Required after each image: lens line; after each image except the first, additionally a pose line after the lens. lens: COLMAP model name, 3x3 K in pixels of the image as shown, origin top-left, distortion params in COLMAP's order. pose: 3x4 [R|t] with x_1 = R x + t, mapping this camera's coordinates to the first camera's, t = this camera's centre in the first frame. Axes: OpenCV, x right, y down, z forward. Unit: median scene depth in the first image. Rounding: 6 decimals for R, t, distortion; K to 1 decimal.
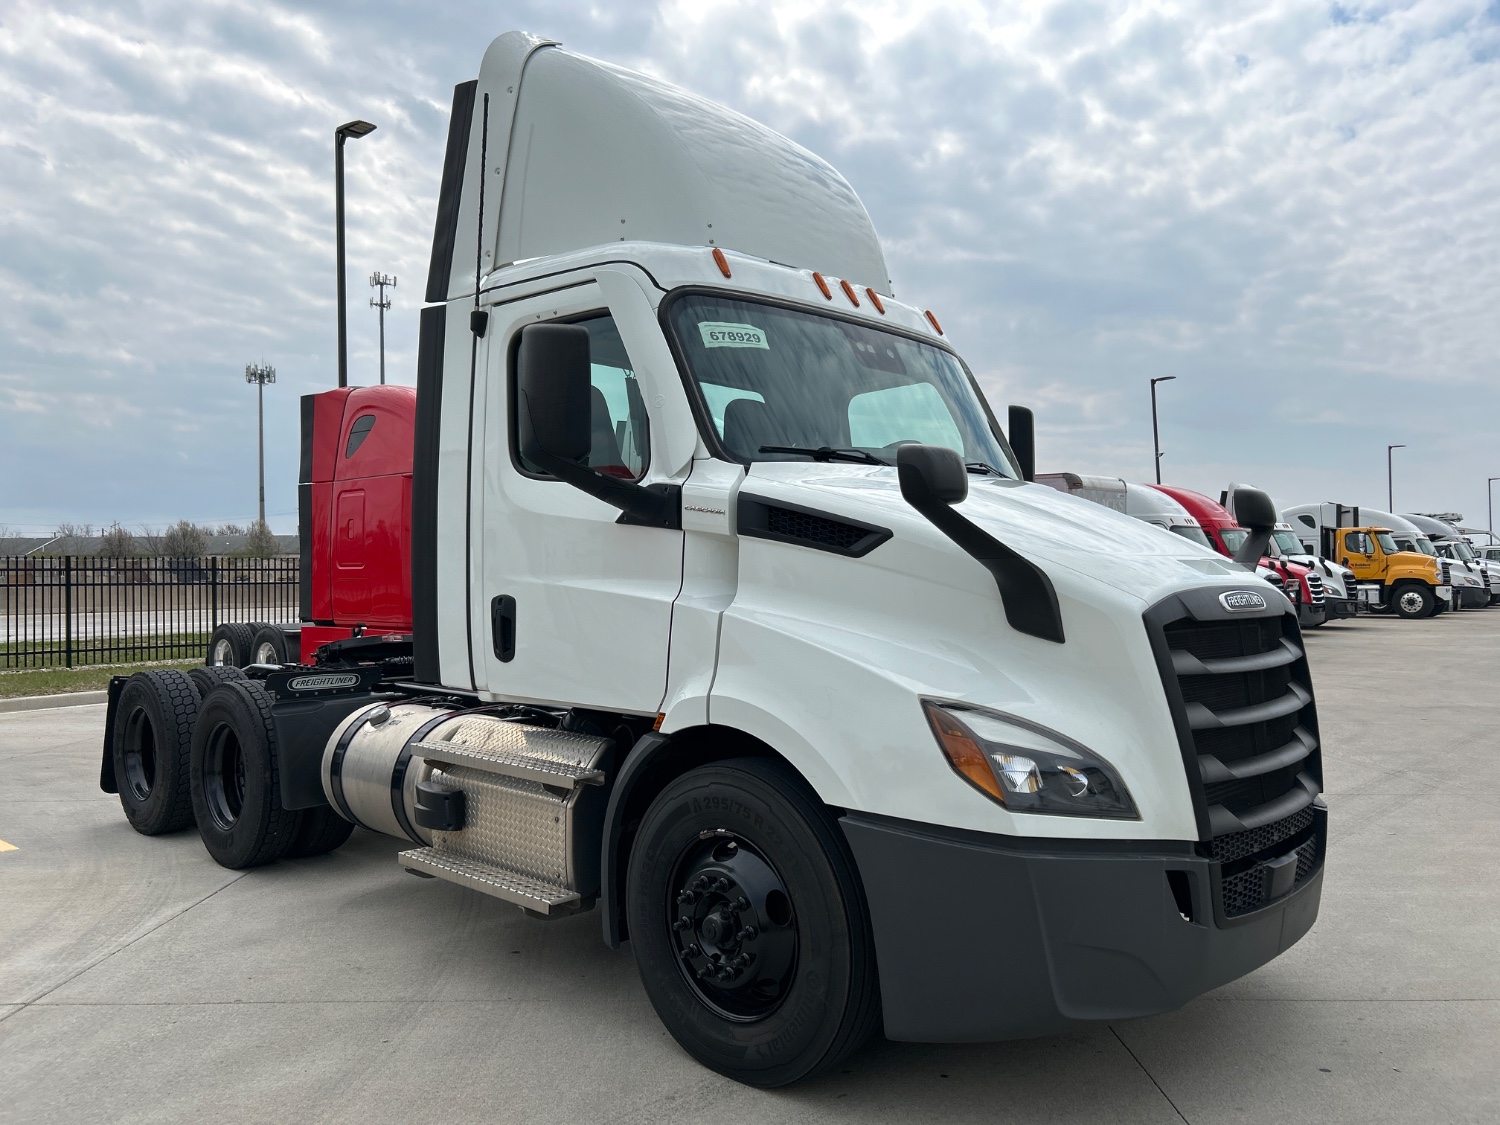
lens RADIAL K [[1156.7, 0, 731.3], [0, 1156.7, 561.3], [0, 0, 1]] dist [0.006645, -0.003427]
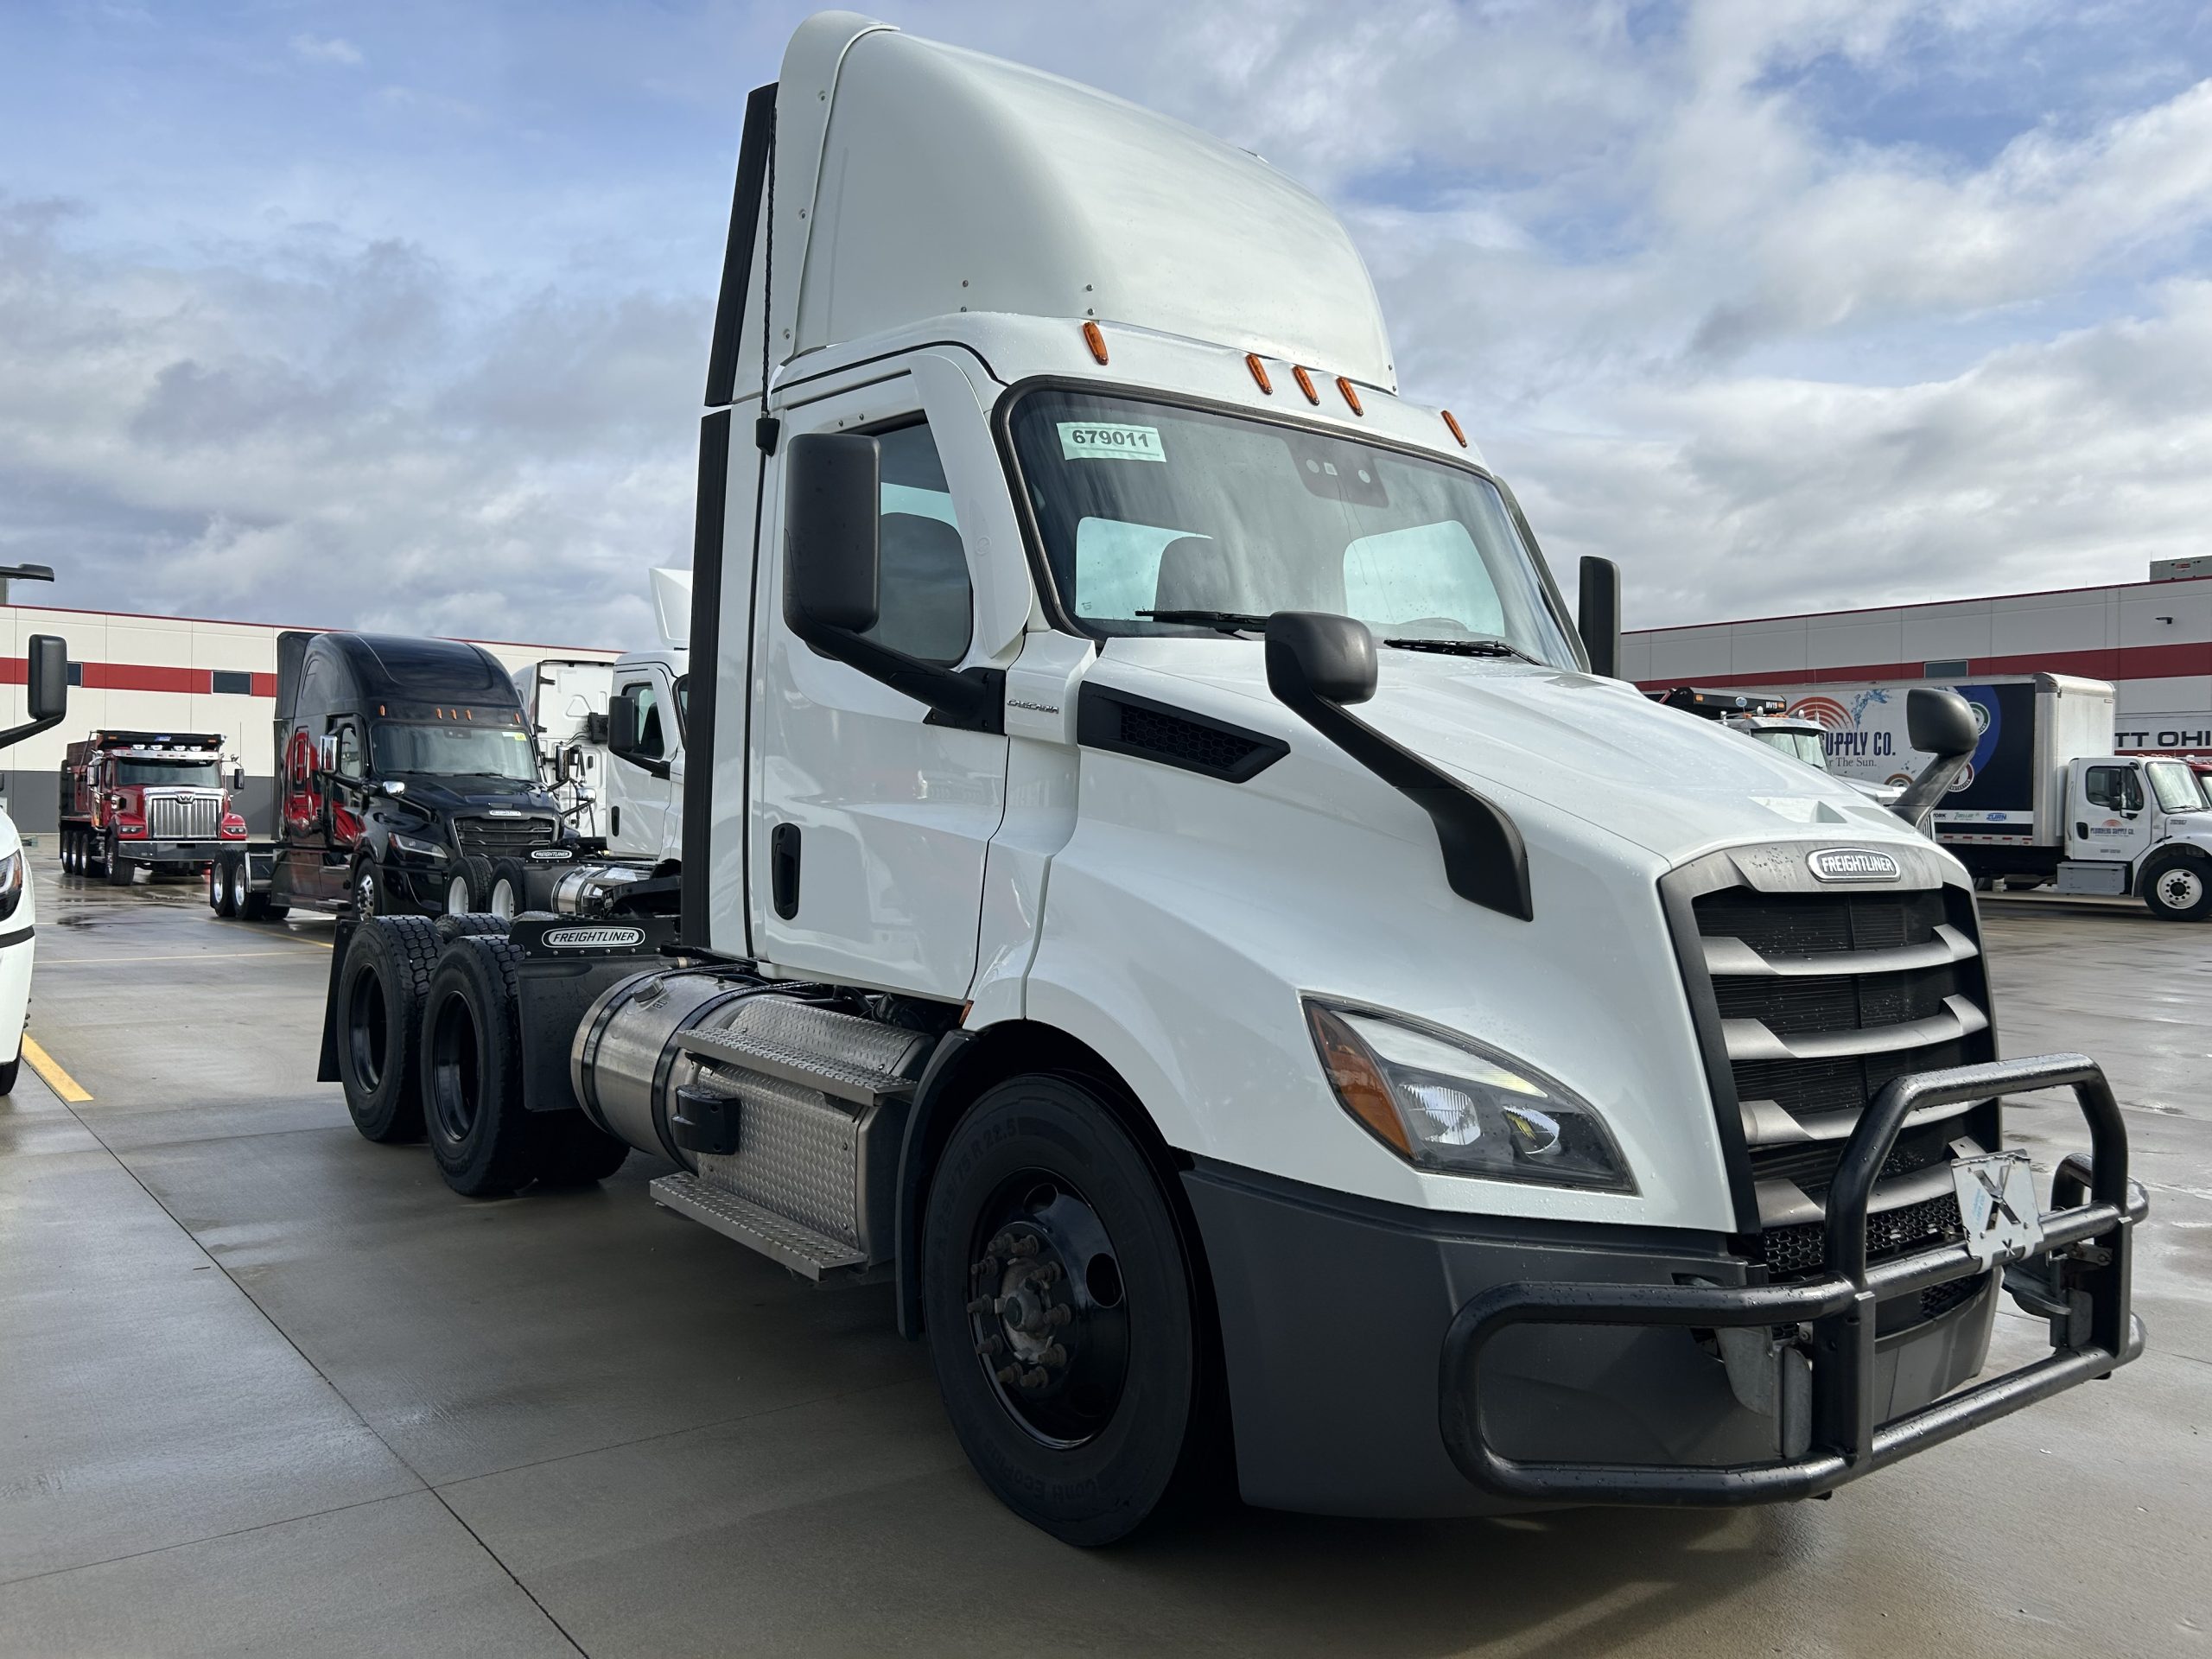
lens RADIAL K [[1705.8, 0, 1065.8], [0, 1705.8, 813.0], [0, 0, 1]] dist [0.006645, -0.003427]
pose [[0.987604, 0.025815, -0.154827, 0.140657], [-0.023229, 0.999559, 0.018490, -0.000847], [0.155236, -0.014665, 0.987769, 0.005934]]
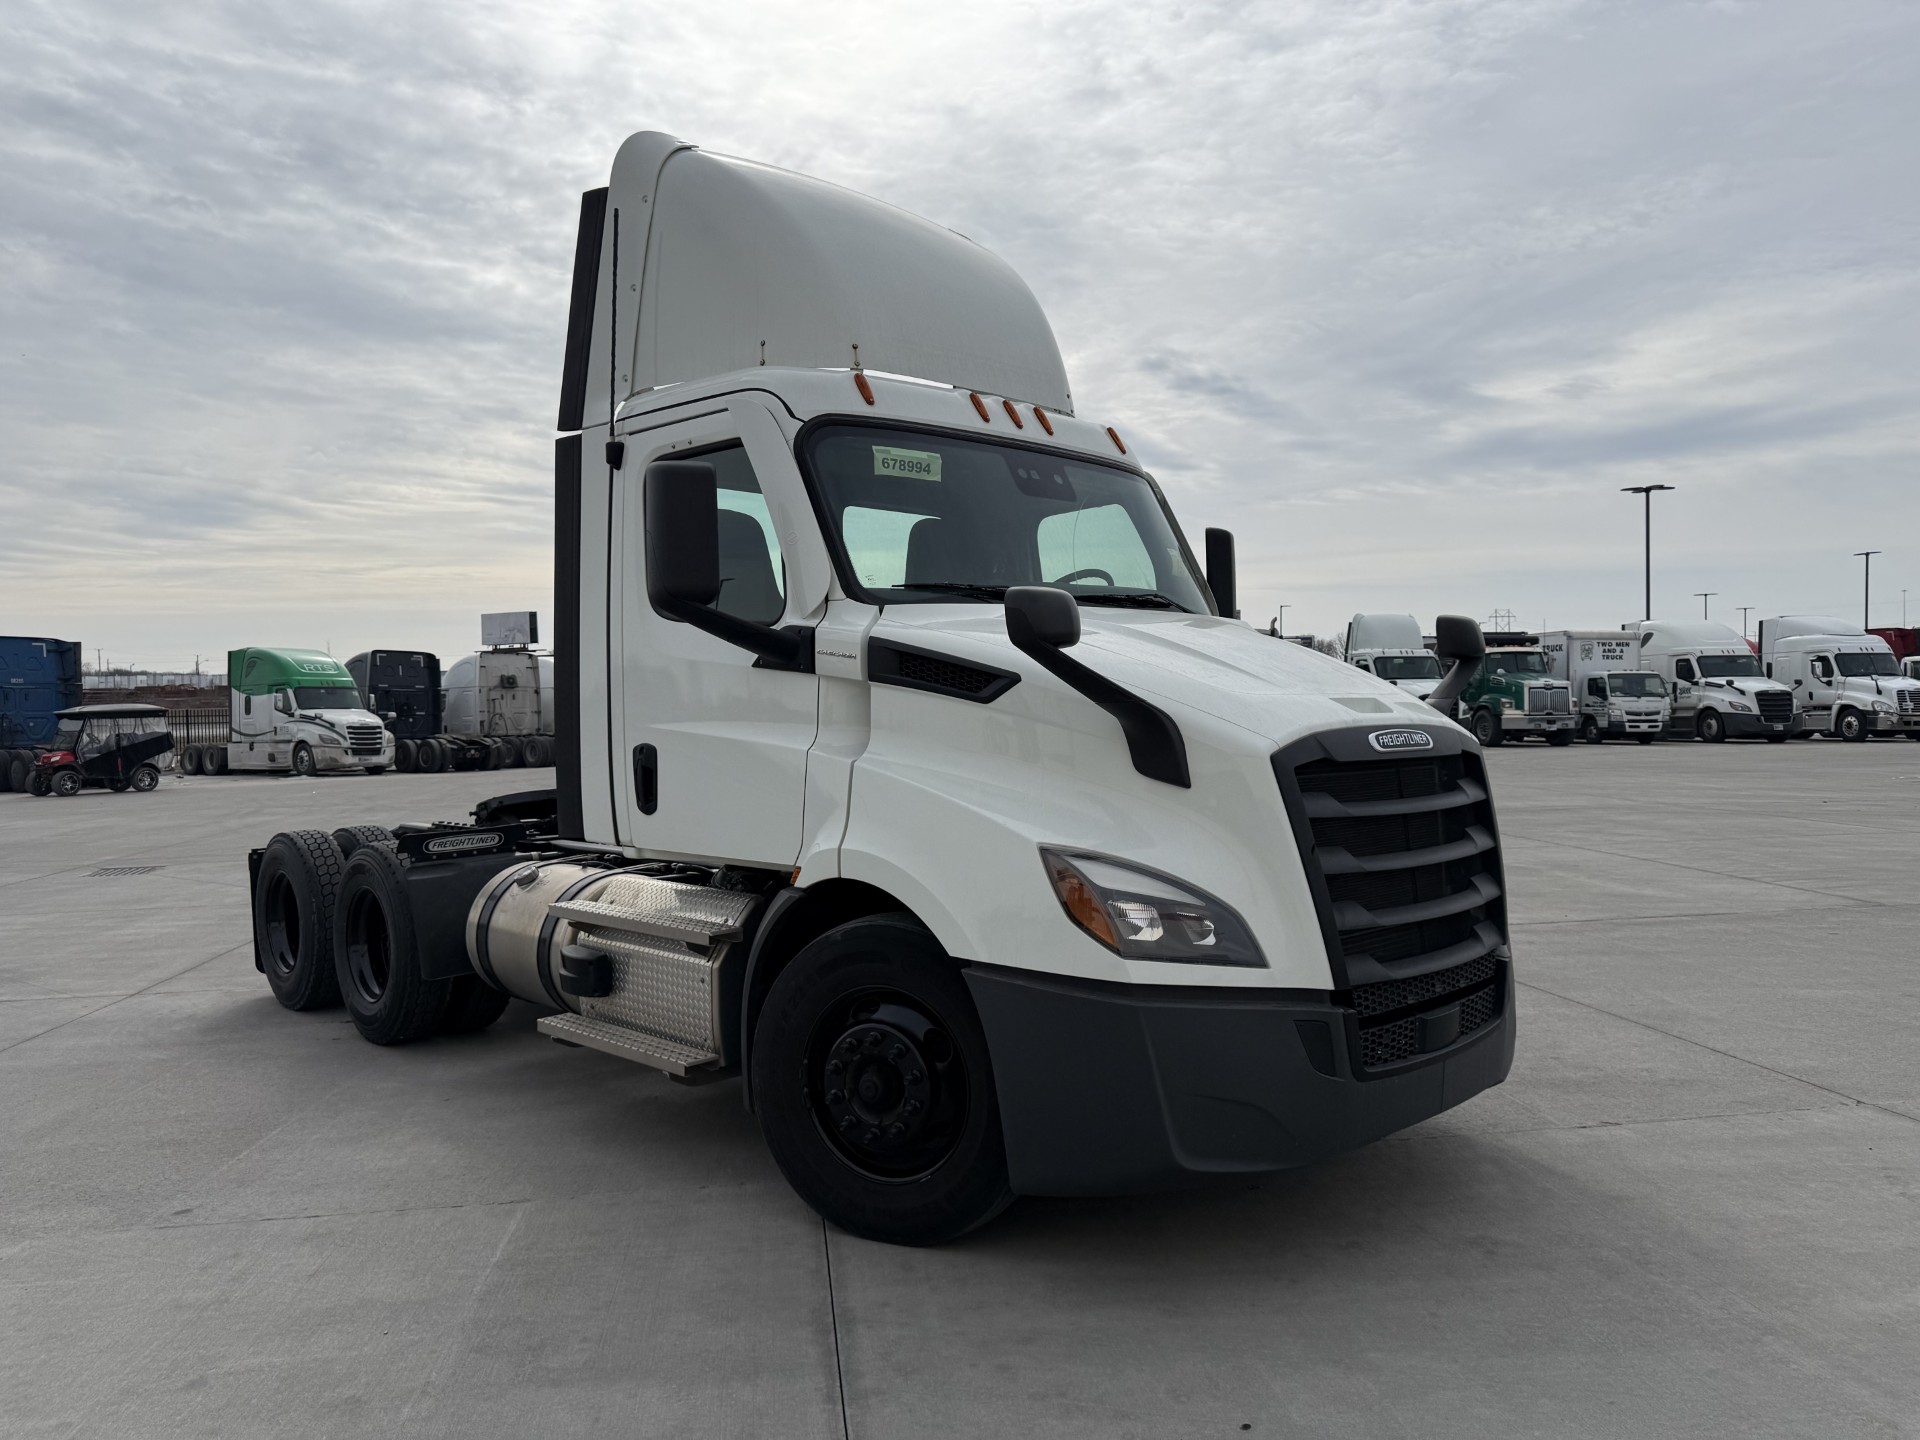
lens RADIAL K [[1400.7, 0, 964.2], [0, 1400.7, 721.7], [0, 0, 1]] dist [0.051718, -0.005396]
pose [[0.999243, -0.015551, -0.035651, 0.112835], [0.016209, 0.999703, 0.018217, -0.007158], [0.035357, -0.018781, 0.999198, -0.145070]]
